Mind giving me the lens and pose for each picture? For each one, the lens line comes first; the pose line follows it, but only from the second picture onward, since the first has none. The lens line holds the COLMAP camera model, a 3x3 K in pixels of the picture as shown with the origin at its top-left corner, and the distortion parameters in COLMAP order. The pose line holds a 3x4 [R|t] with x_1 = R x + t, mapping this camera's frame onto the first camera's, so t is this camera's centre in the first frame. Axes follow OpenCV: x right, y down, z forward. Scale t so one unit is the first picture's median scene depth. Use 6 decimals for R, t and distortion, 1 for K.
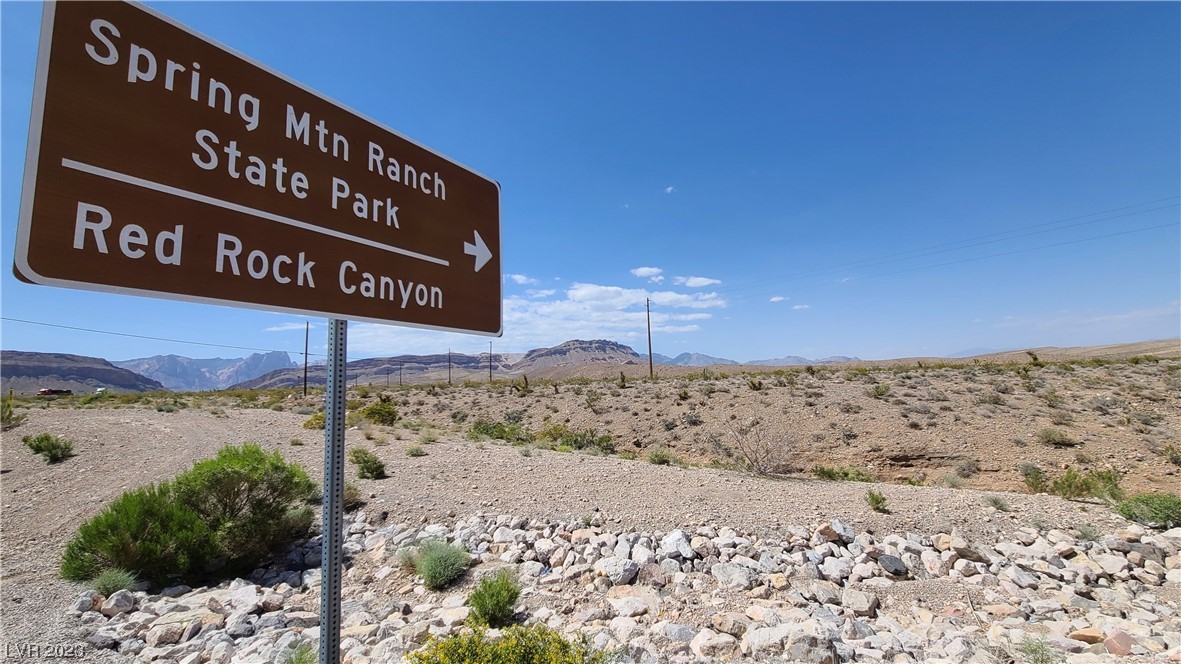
lens RADIAL K [[483.1, 0, 592.5], [0, 483.1, 321.2], [0, 0, 1]] dist [0.004872, -0.002922]
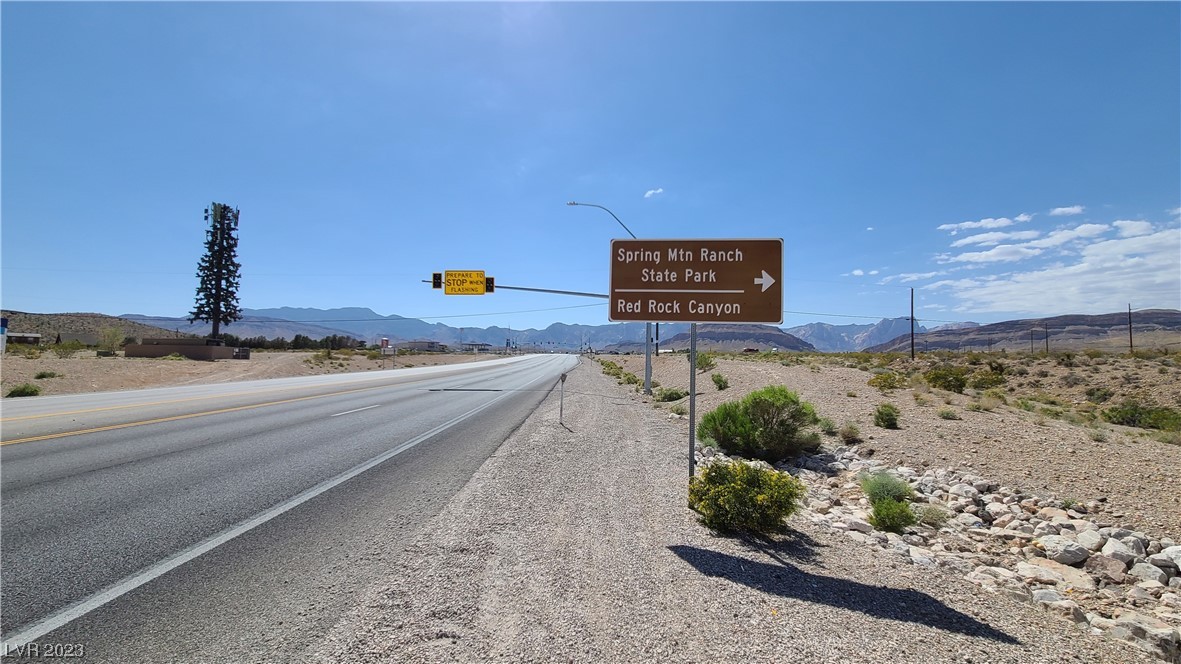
lens RADIAL K [[483.1, 0, 605.7], [0, 483.1, 325.5], [0, 0, 1]] dist [0.004872, -0.002922]
pose [[0.425100, -0.021424, -0.904893, 0.139885], [0.095581, 0.995193, 0.021339, -0.006071], [0.900086, -0.095562, 0.425104, -0.040883]]
